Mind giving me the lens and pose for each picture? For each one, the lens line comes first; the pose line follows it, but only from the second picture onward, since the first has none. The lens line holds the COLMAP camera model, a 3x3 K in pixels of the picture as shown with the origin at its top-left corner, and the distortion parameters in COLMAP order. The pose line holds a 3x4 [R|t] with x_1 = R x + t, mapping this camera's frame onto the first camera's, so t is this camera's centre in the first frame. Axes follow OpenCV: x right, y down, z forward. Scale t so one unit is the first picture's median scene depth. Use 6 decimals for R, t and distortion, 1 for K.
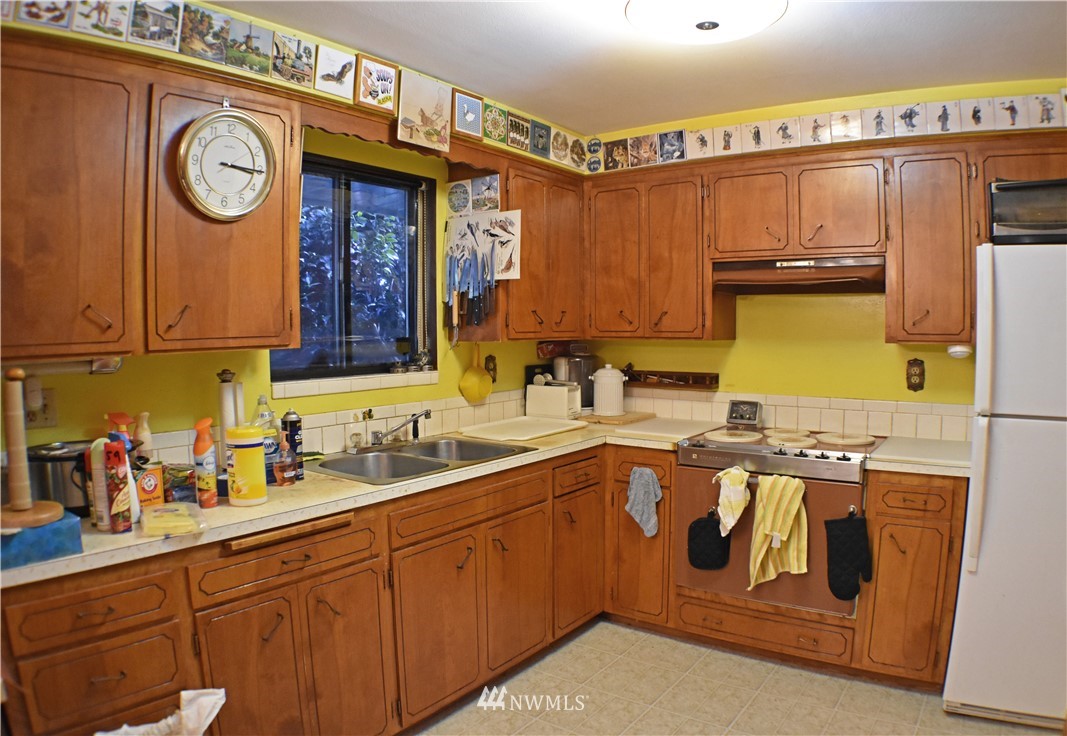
lens RADIAL K [[689.9, 0, 544.7], [0, 689.9, 371.5], [0, 0, 1]] dist [-0.207478, 0.036151]
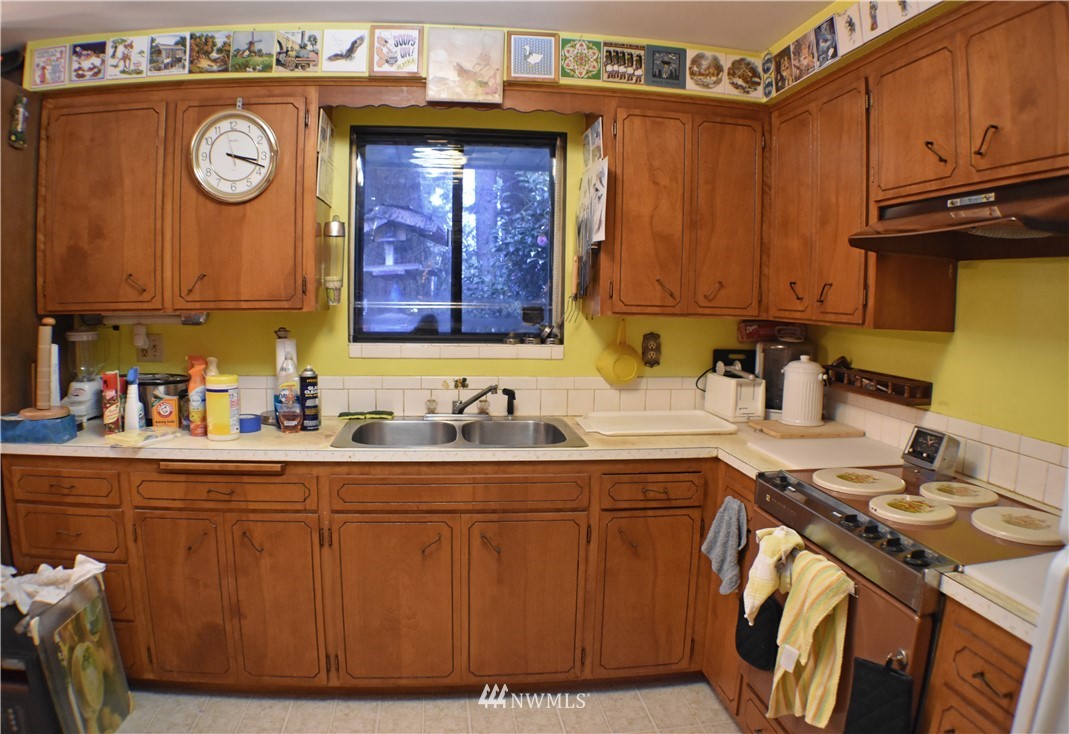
lens RADIAL K [[691.2, 0, 545.7], [0, 691.2, 370.5], [0, 0, 1]] dist [-0.207478, 0.036151]
pose [[0.694031, 0.095010, -0.713649, 0.668779], [-0.069225, 0.995468, 0.065207, -0.035779], [0.716610, 0.004147, 0.697462, 0.486401]]
